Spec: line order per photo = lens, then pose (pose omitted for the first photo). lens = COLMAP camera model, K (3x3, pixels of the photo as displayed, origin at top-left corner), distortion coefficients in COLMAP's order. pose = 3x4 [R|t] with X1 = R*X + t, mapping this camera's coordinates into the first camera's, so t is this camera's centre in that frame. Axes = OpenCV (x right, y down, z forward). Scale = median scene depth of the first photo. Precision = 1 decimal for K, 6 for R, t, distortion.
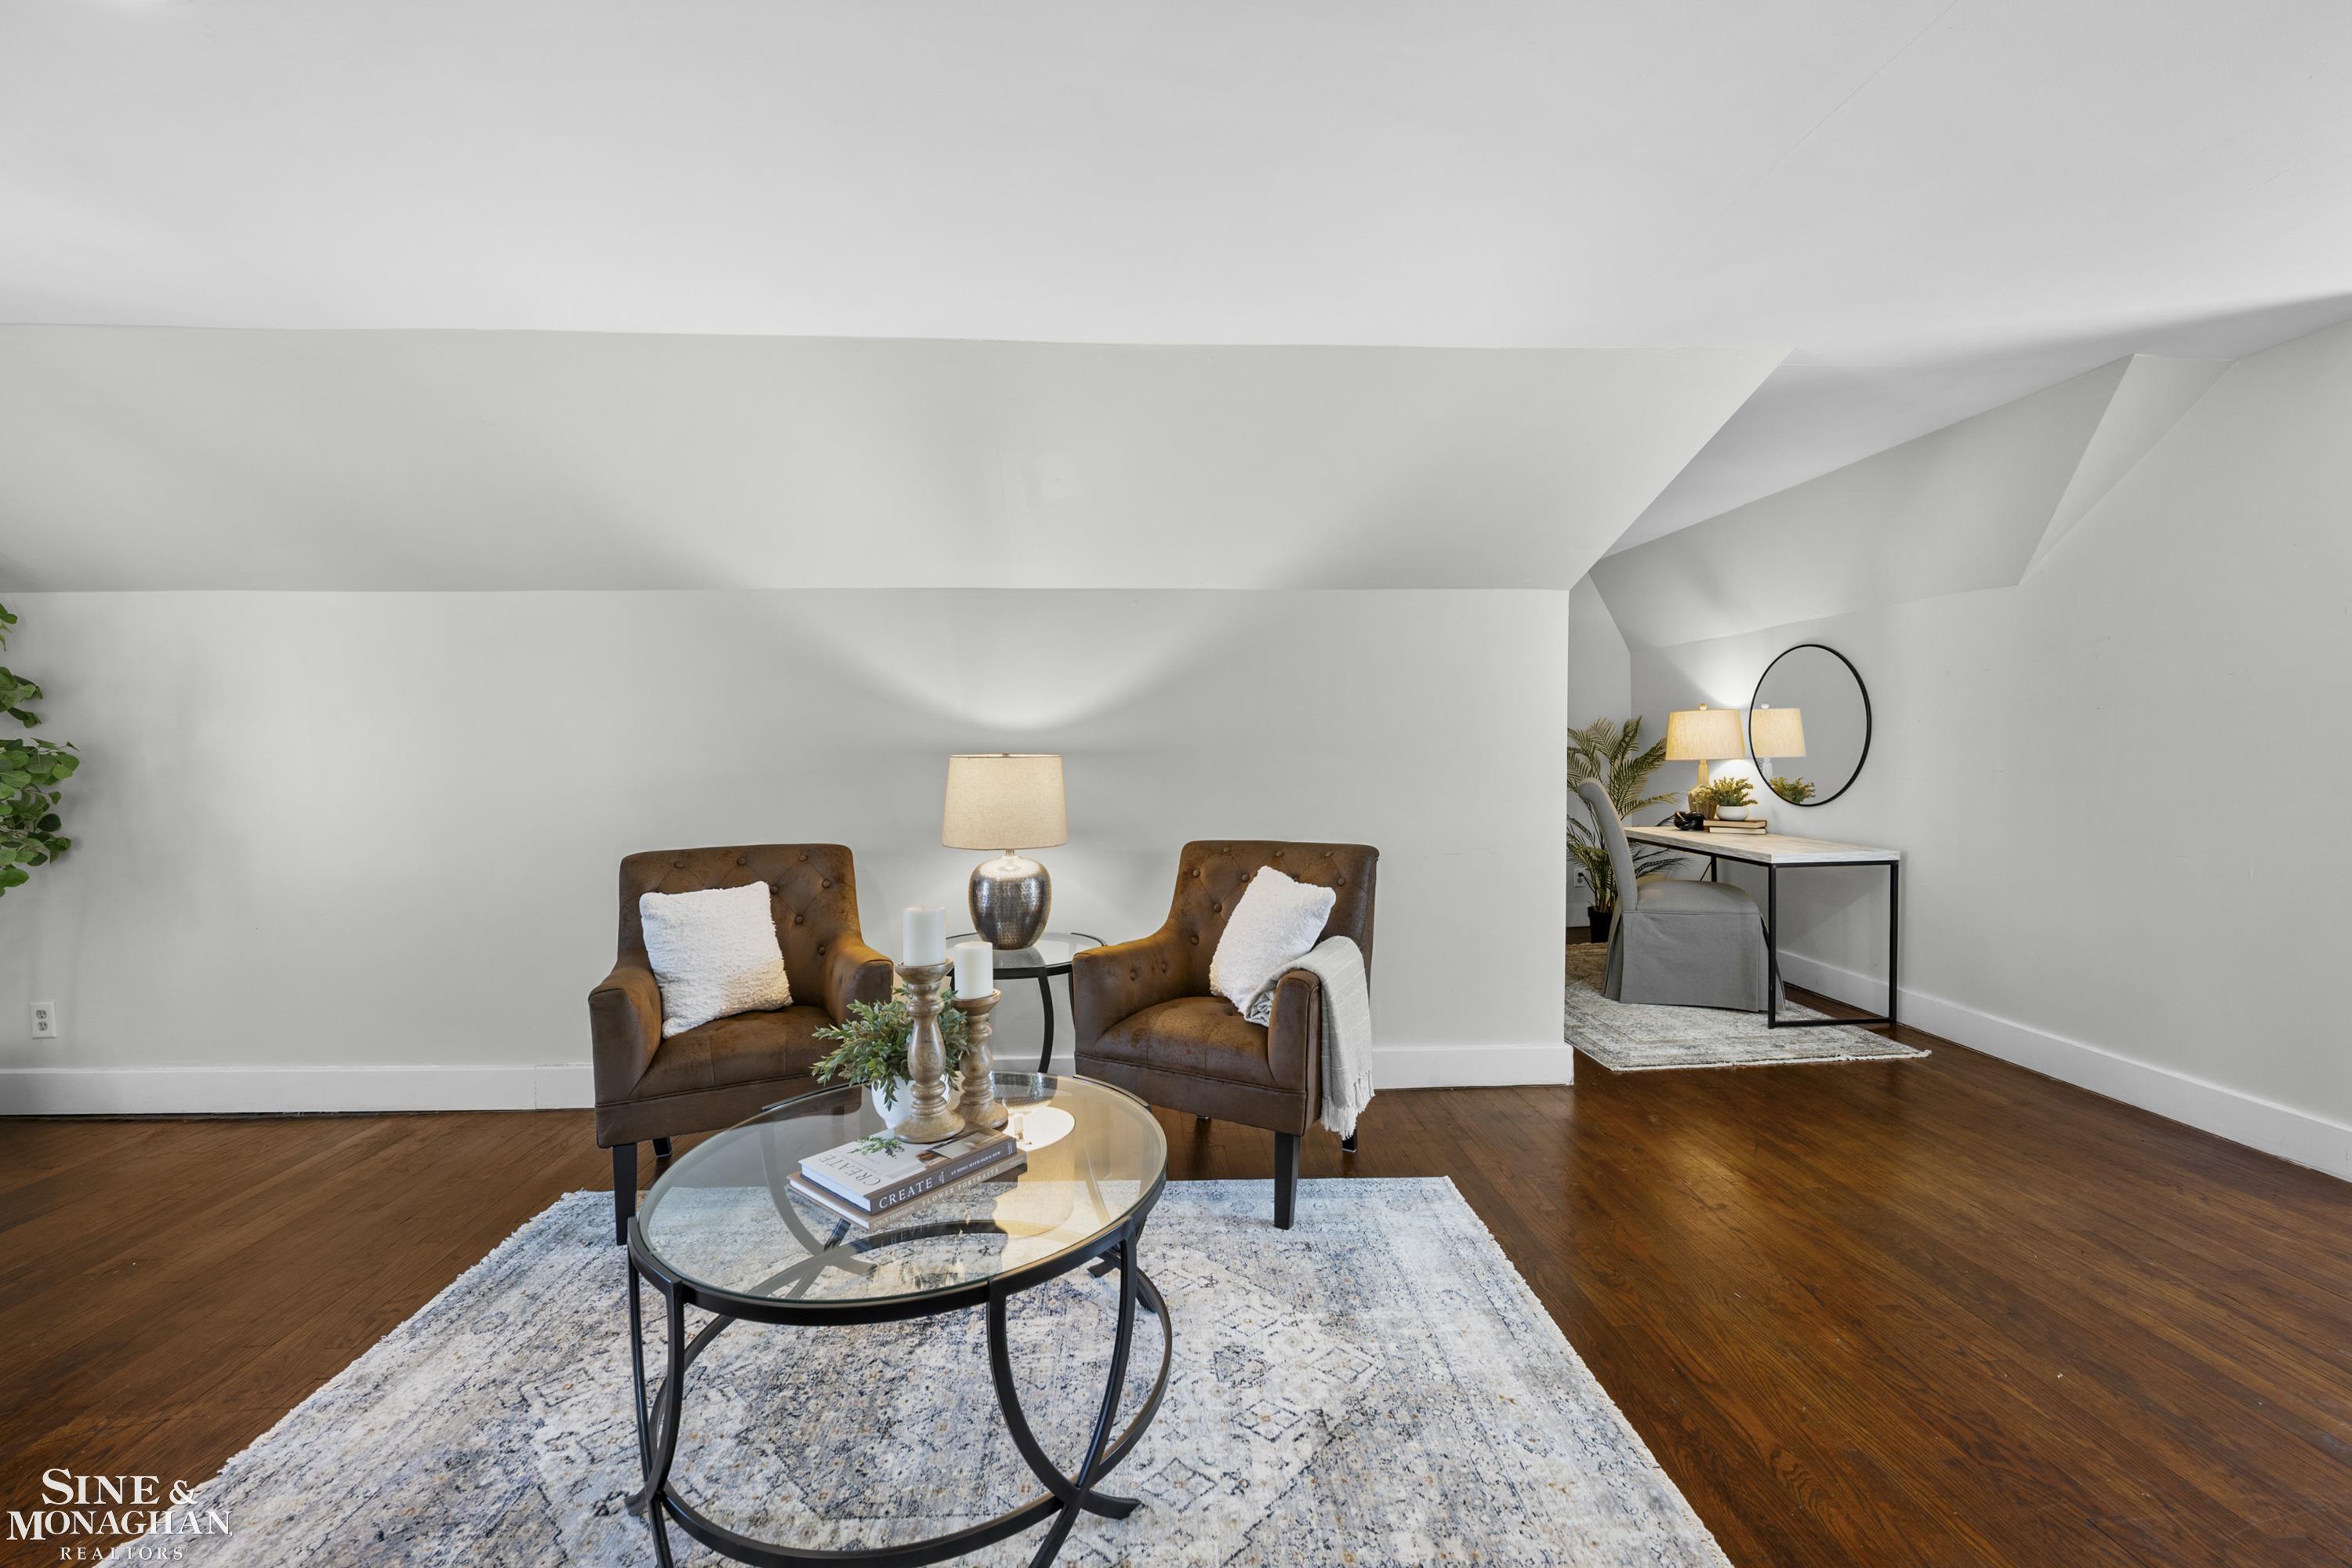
lens RADIAL K [[929.8, 0, 1176.0], [0, 929.8, 784.0], [0, 0, 1]] dist [-0.002102, -0.000400]
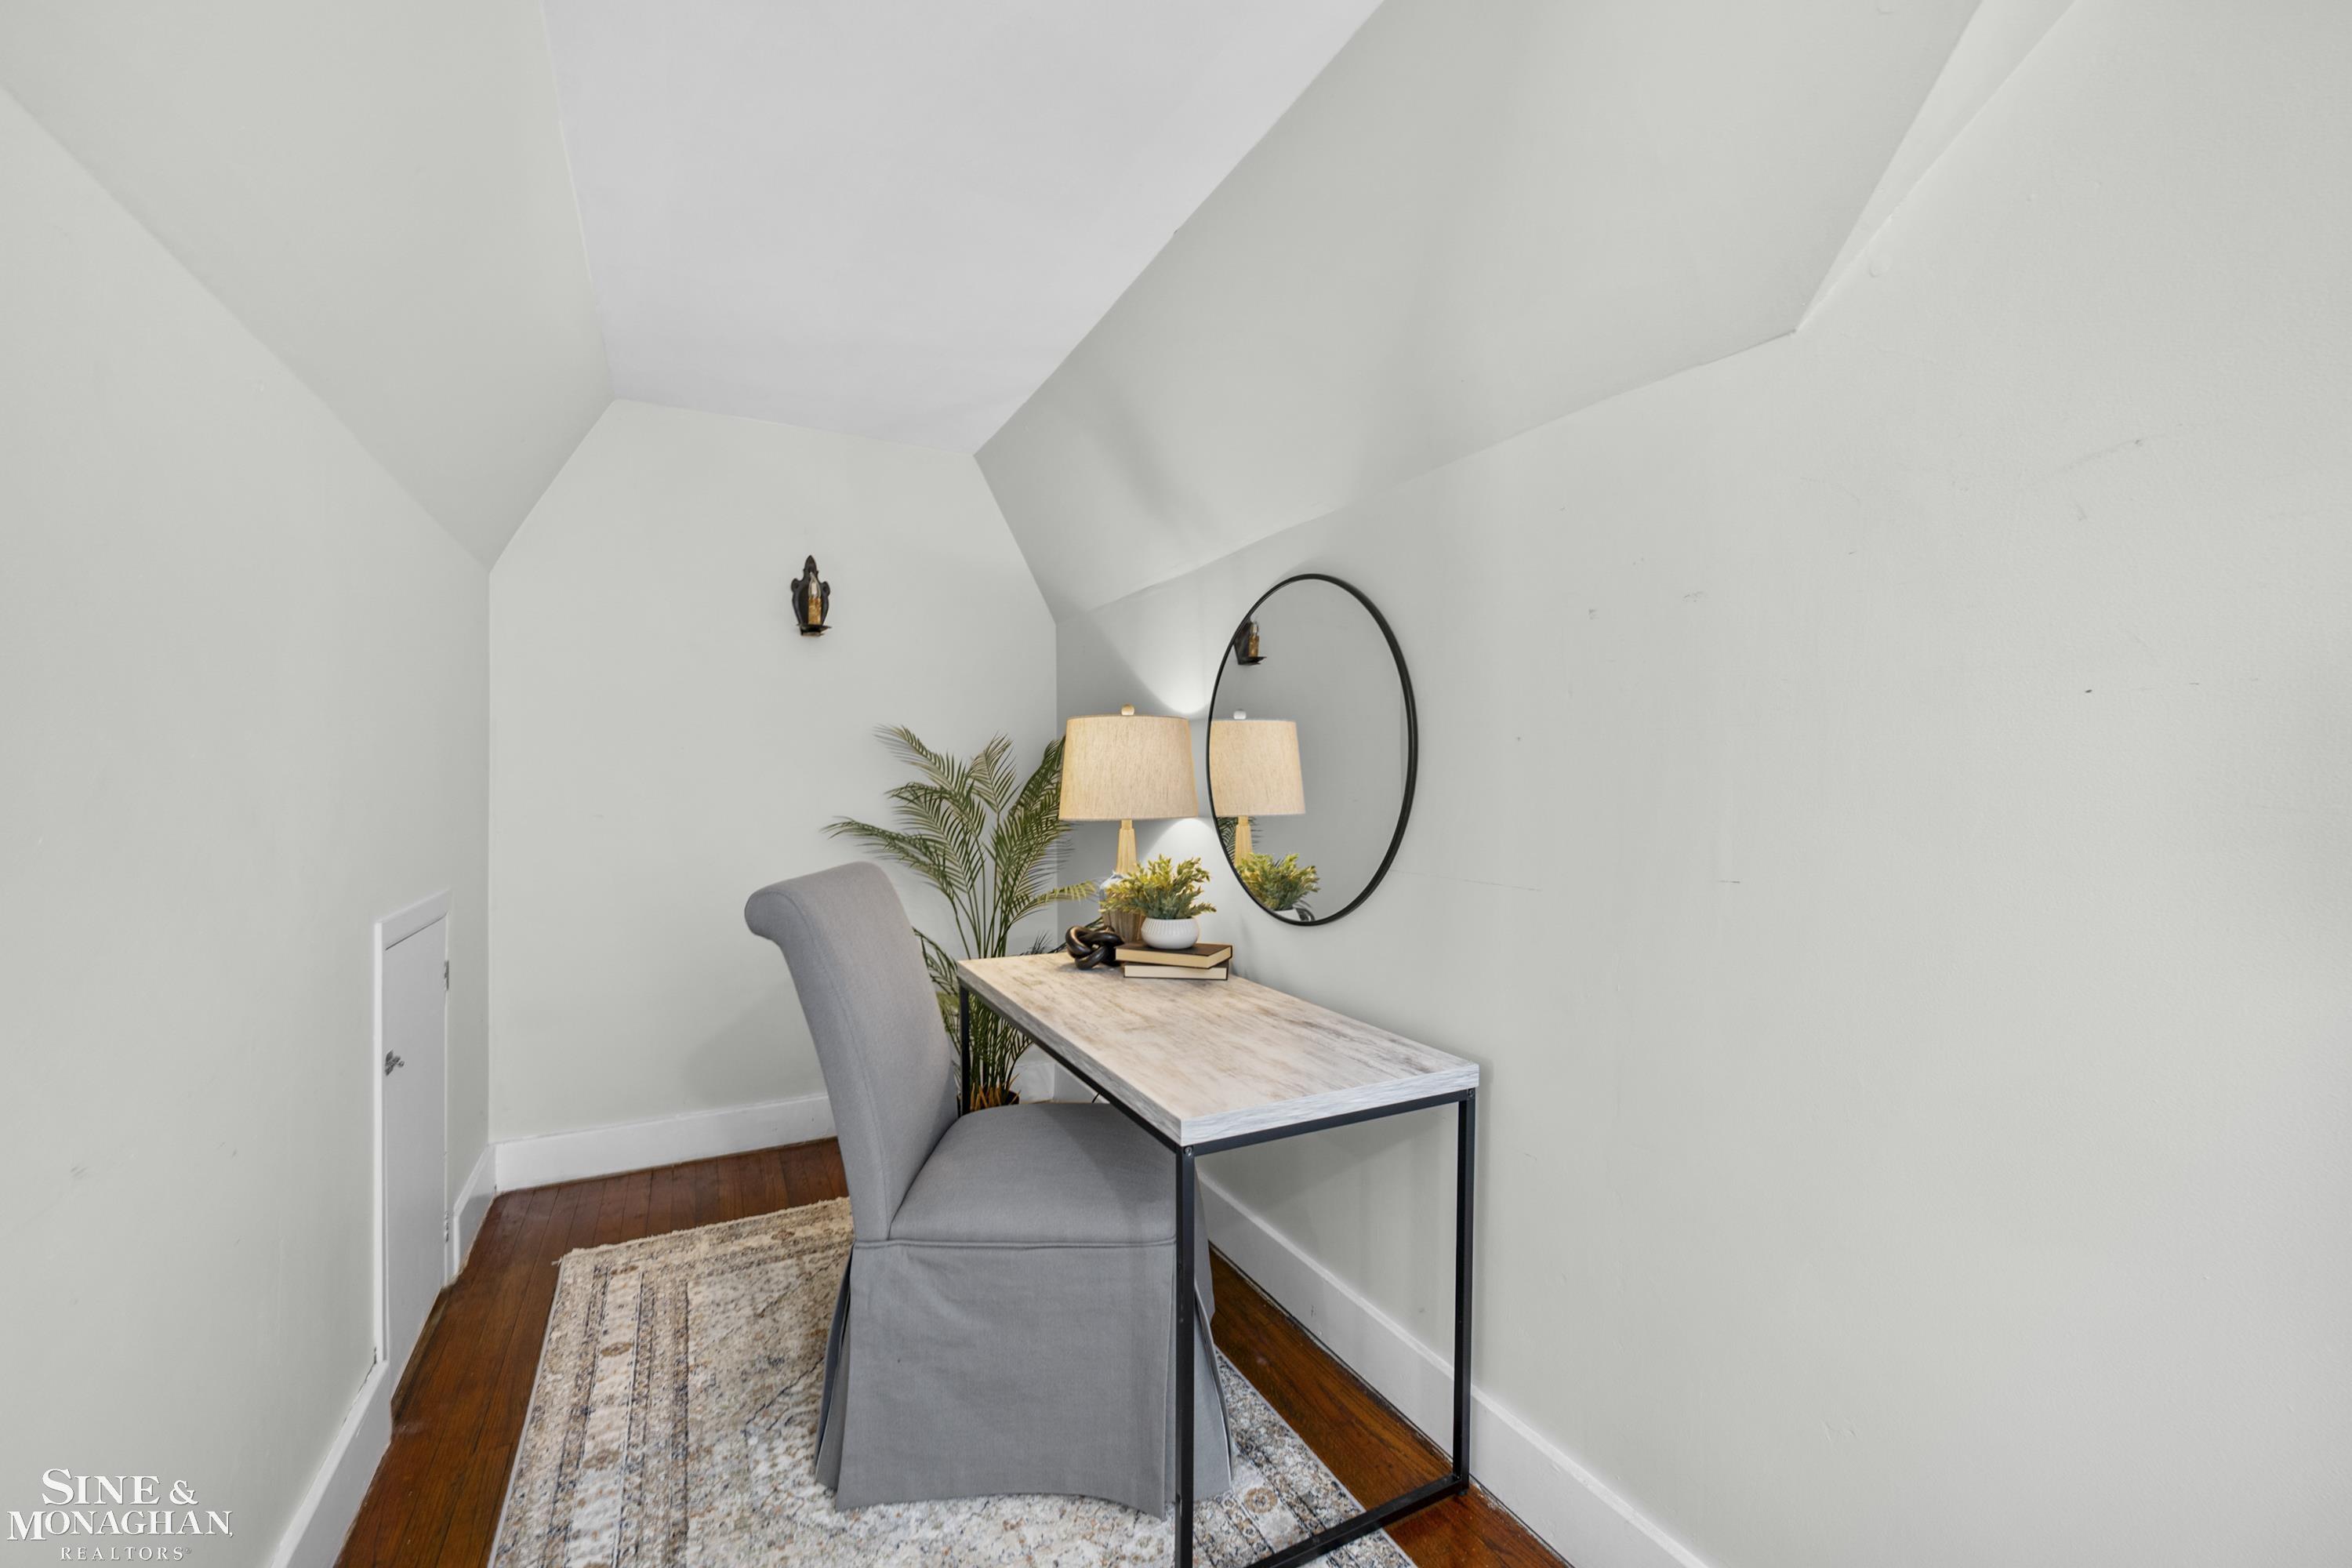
lens RADIAL K [[929.8, 0, 1176.0], [0, 929.8, 784.0], [0, 0, 1]] dist [-0.002102, -0.000400]
pose [[0.912515, 0.026968, 0.408154, 0.404549], [-0.011137, 0.999092, -0.041112, -0.025586], [-0.408892, 0.032970, 0.911987, 0.560037]]
